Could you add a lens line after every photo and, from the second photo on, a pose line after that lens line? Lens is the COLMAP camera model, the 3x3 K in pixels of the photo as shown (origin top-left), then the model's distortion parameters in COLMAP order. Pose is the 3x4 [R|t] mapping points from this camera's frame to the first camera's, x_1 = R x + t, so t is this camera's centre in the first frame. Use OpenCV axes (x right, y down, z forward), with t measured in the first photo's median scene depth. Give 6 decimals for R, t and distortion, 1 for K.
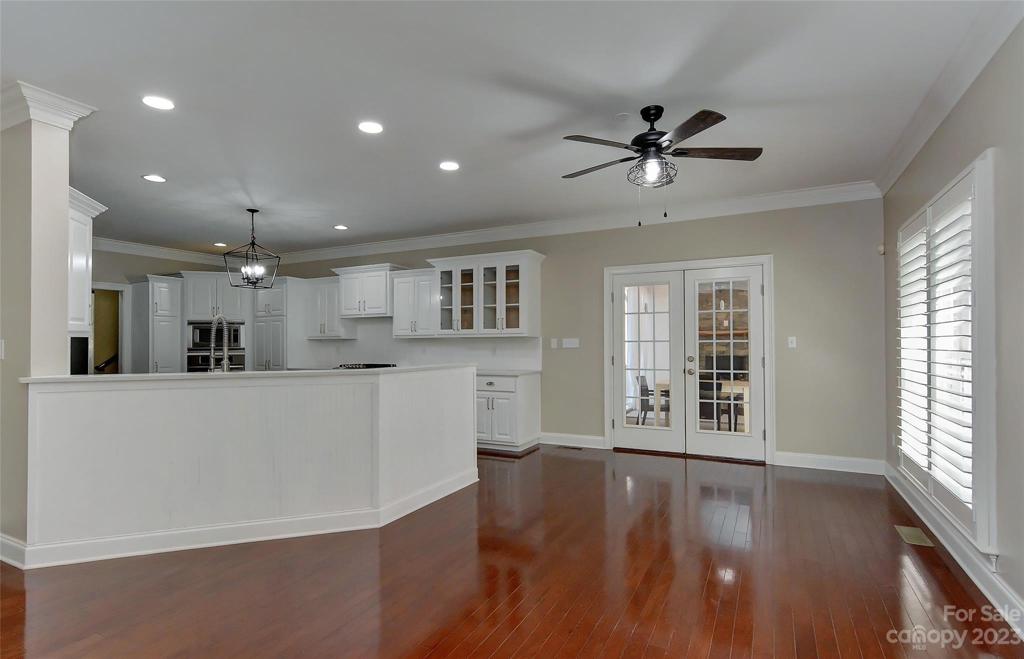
lens RADIAL K [[506.8, 0, 511.4], [0, 506.8, 342.5], [0, 0, 1]] dist [-0.001144, -0.000168]
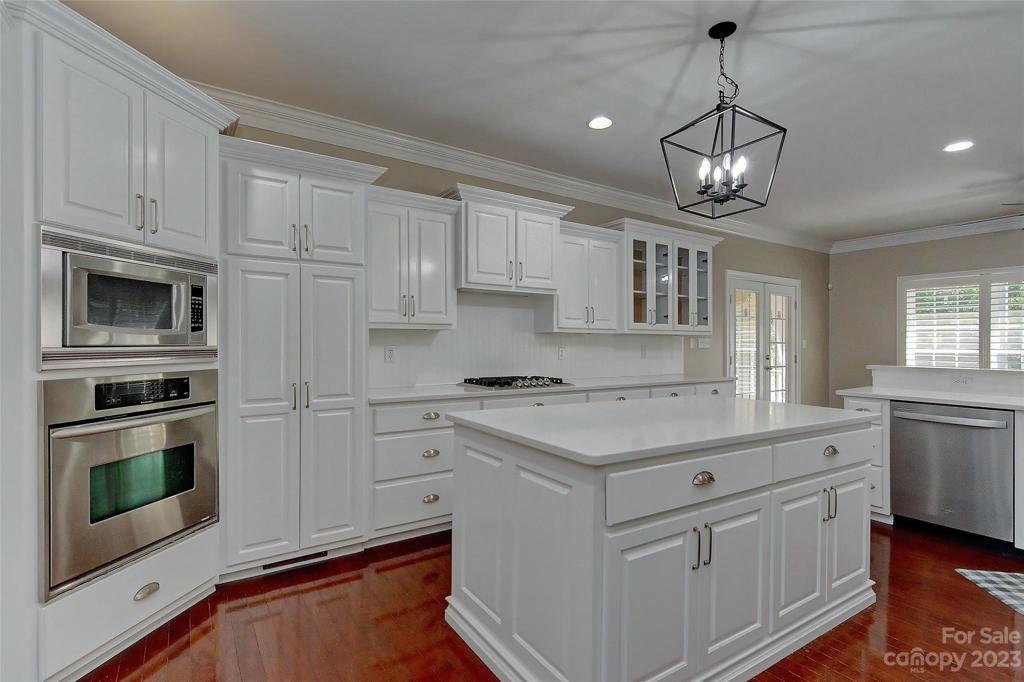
lens RADIAL K [[498.5, 0, 512.0], [0, 498.5, 341.0], [0, 0, 1]] dist [0.014432, -0.000599]
pose [[0.482752, 0.010476, 0.875694, -0.862200], [-0.012369, 0.999910, -0.005144, 0.006575], [-0.875670, -0.008348, 0.482839, 0.844799]]
